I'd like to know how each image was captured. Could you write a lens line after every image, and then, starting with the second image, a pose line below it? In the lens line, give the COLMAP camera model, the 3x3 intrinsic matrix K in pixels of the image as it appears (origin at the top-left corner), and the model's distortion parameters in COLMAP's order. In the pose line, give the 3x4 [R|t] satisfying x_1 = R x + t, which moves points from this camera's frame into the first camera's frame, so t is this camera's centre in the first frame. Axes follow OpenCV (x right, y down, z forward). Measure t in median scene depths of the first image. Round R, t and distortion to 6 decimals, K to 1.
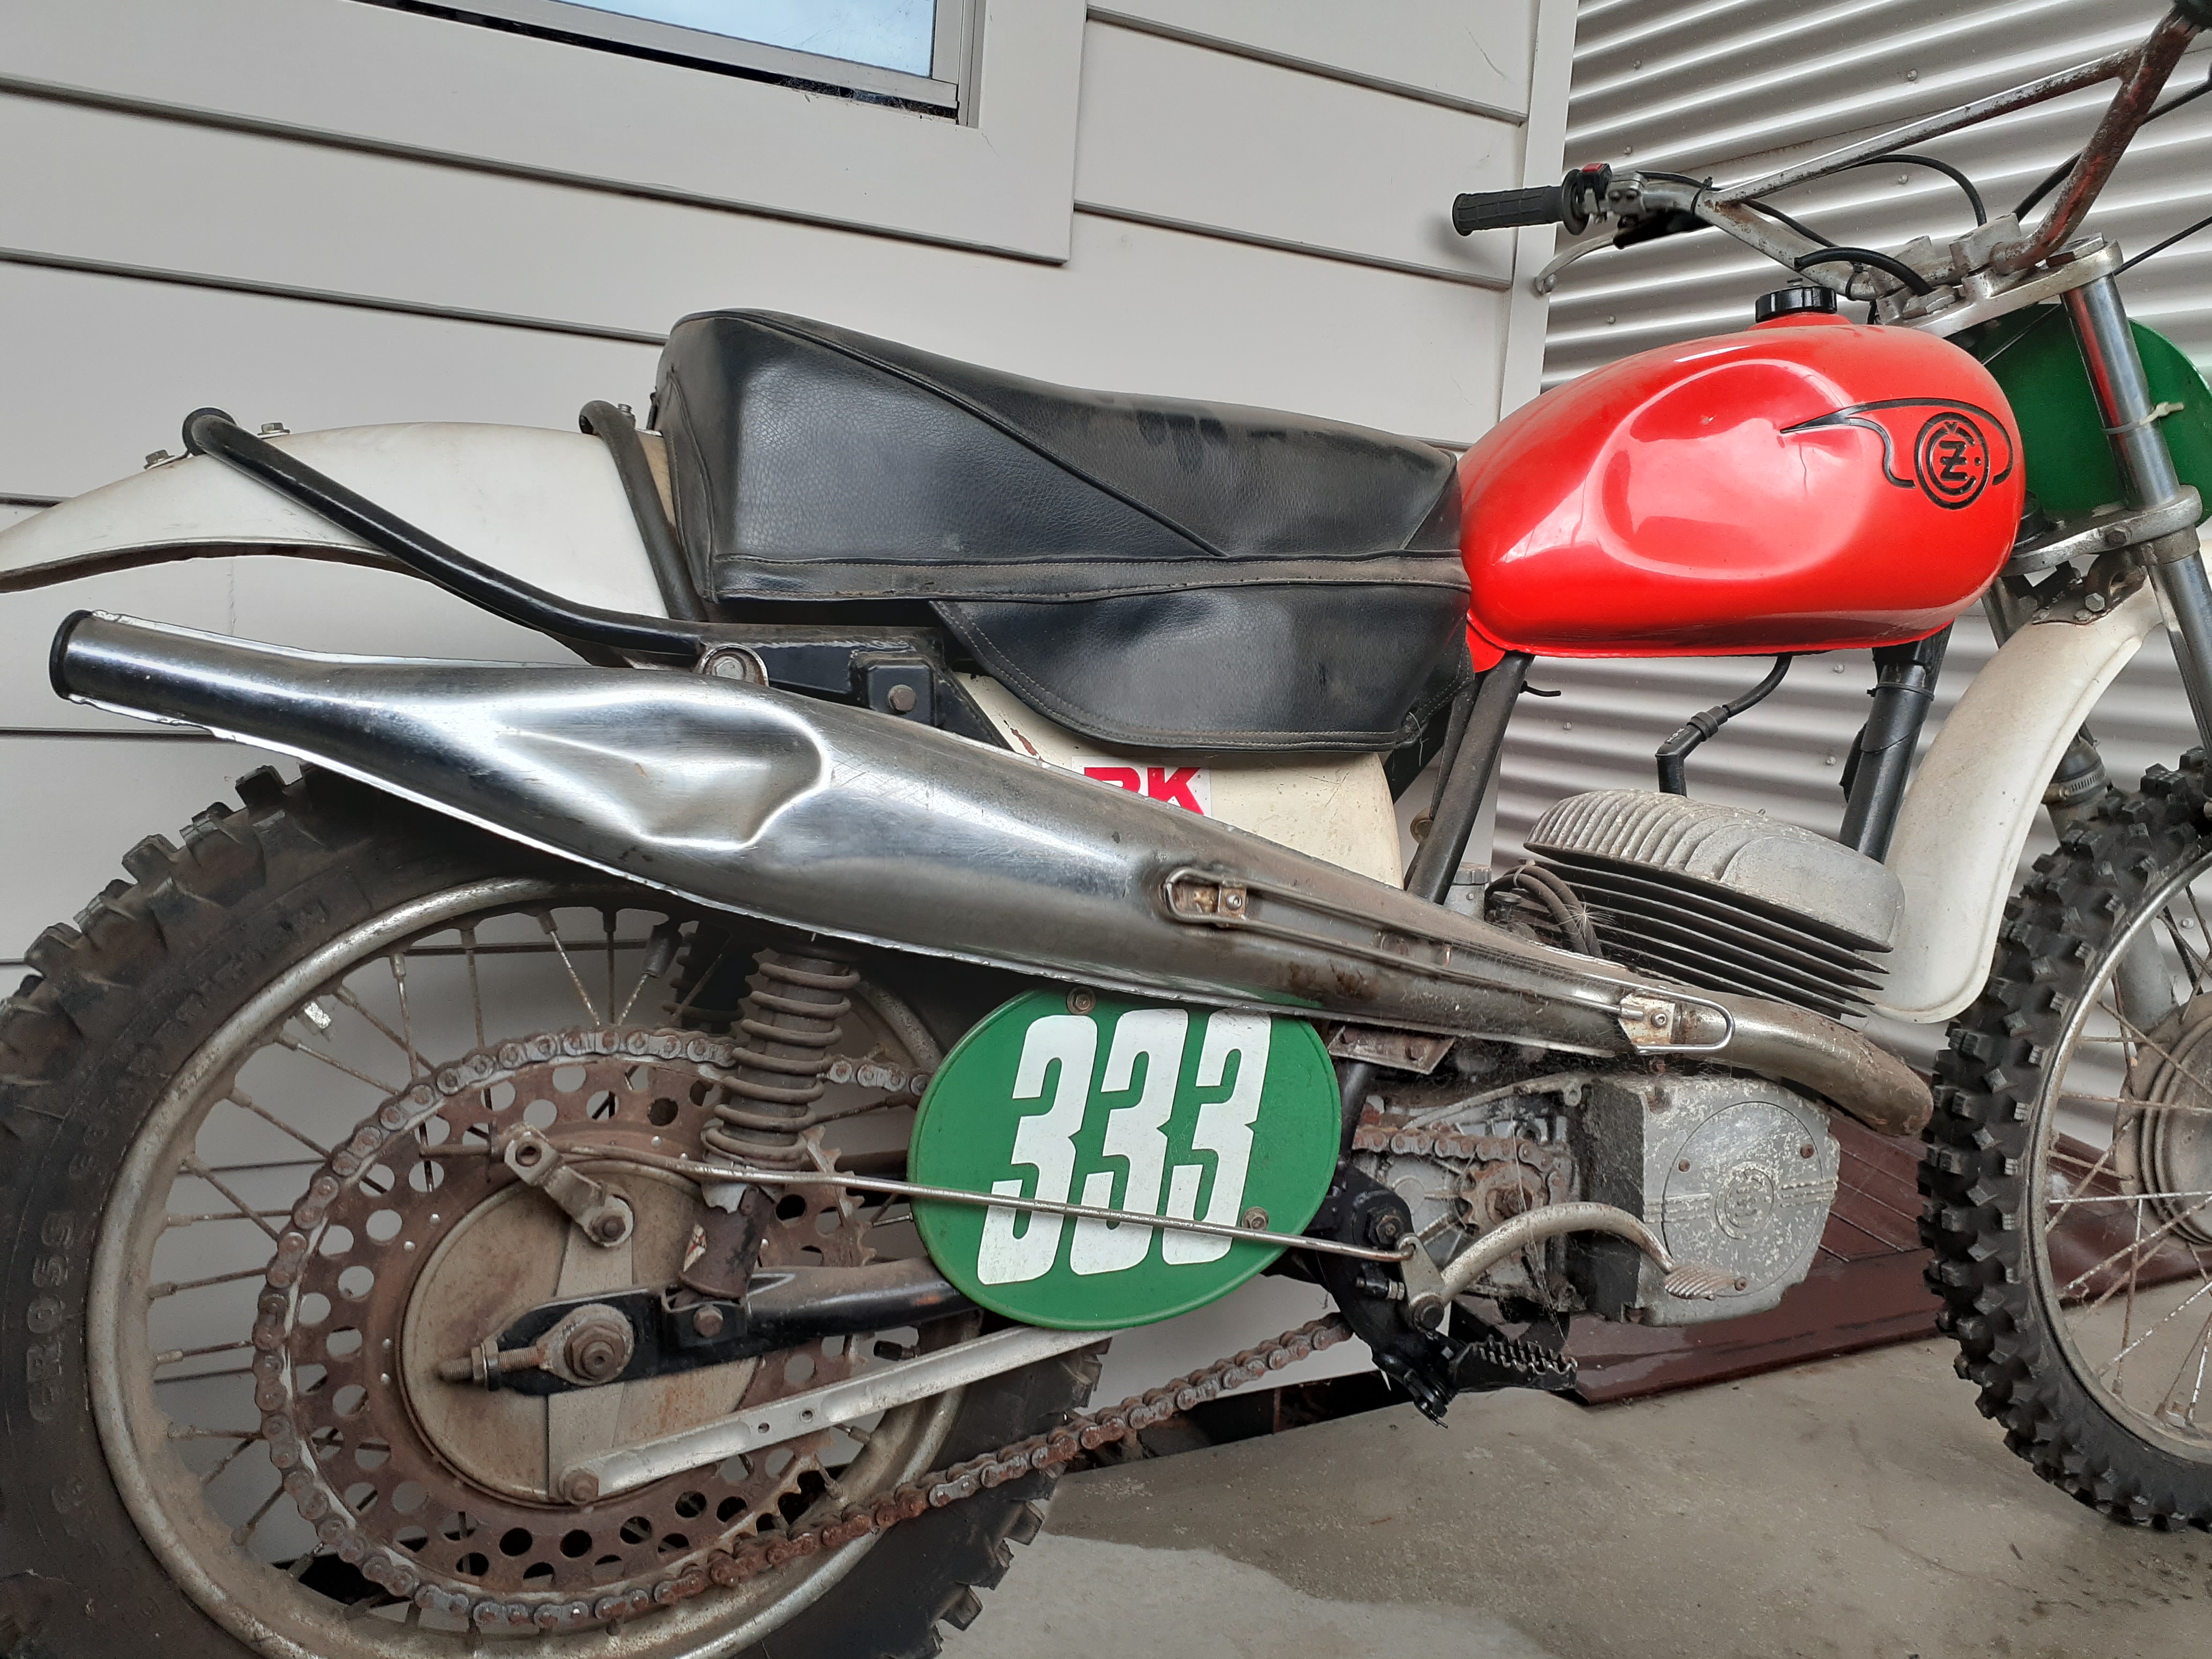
lens RADIAL K [[1762.6, 0, 1109.1], [0, 1762.6, 762.7], [0, 0, 1]] dist [0.137891, -0.223249]
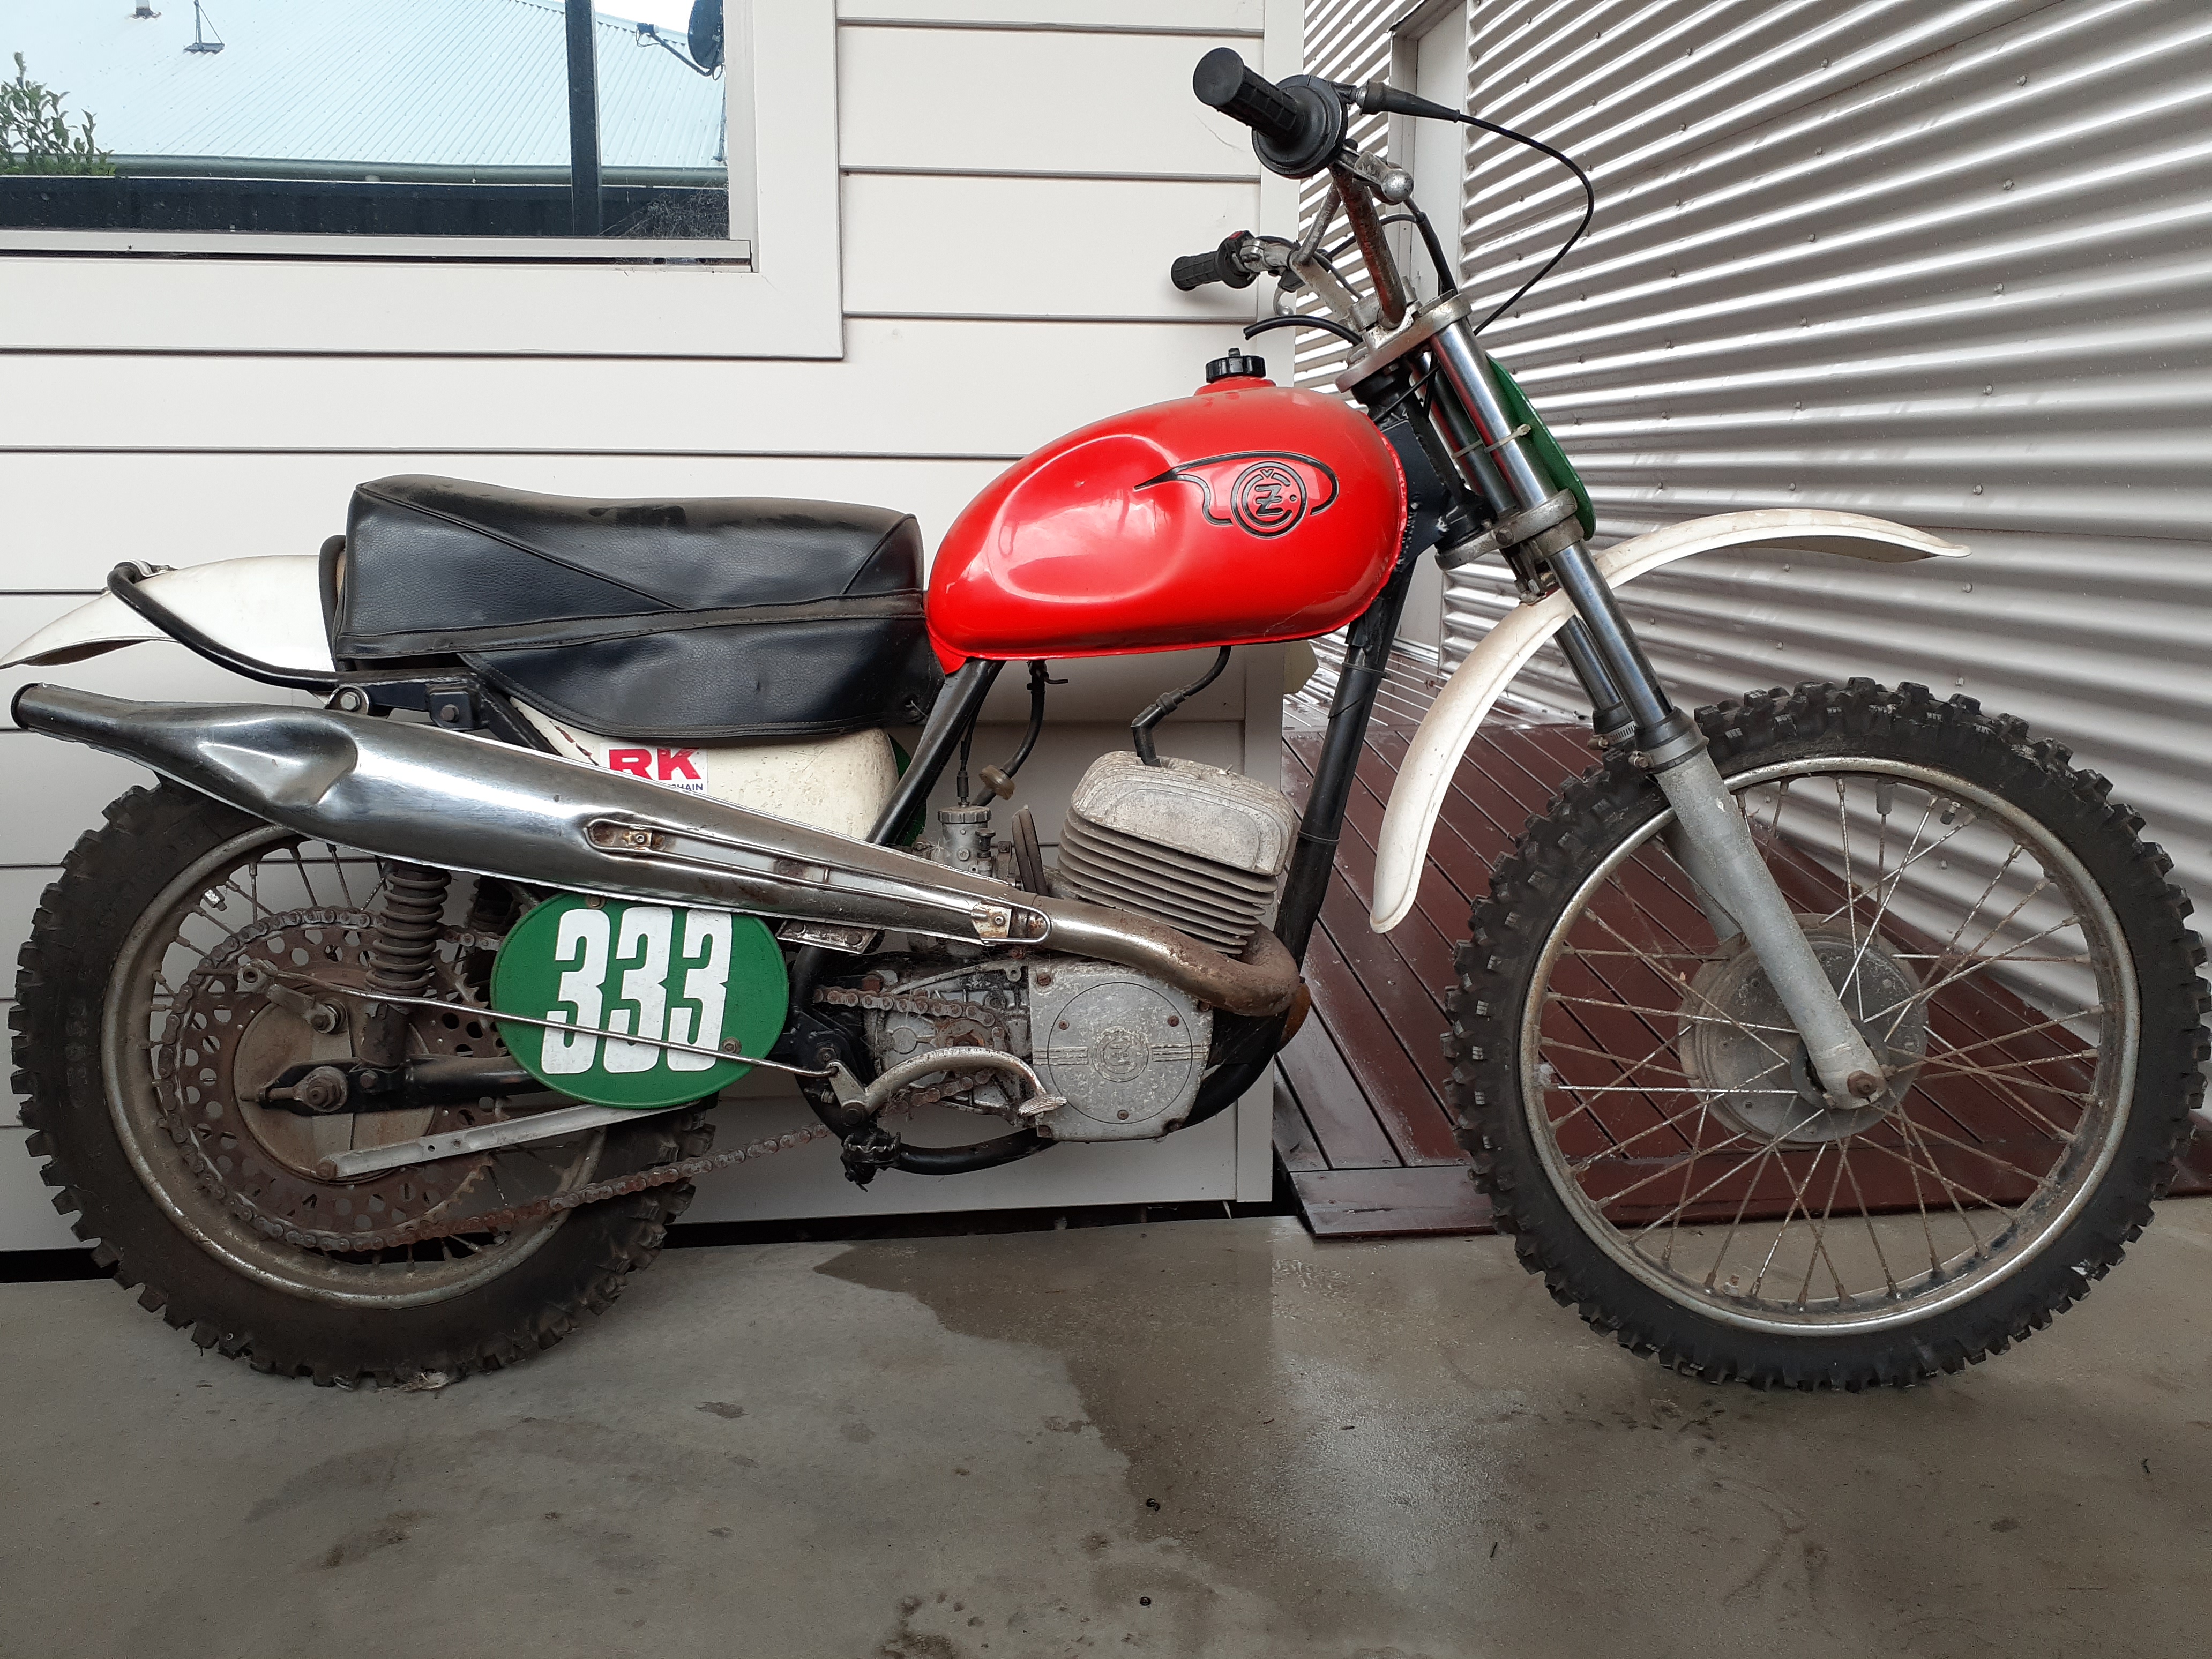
lens RADIAL K [[1762.6, 0, 1109.1], [0, 1762.6, 762.7], [0, 0, 1]] dist [0.137891, -0.223249]
pose [[0.922127, -0.006129, -0.386839, 1.004518], [0.026802, 0.998484, 0.048070, -0.050086], [0.385958, -0.054694, 0.920893, -0.268313]]
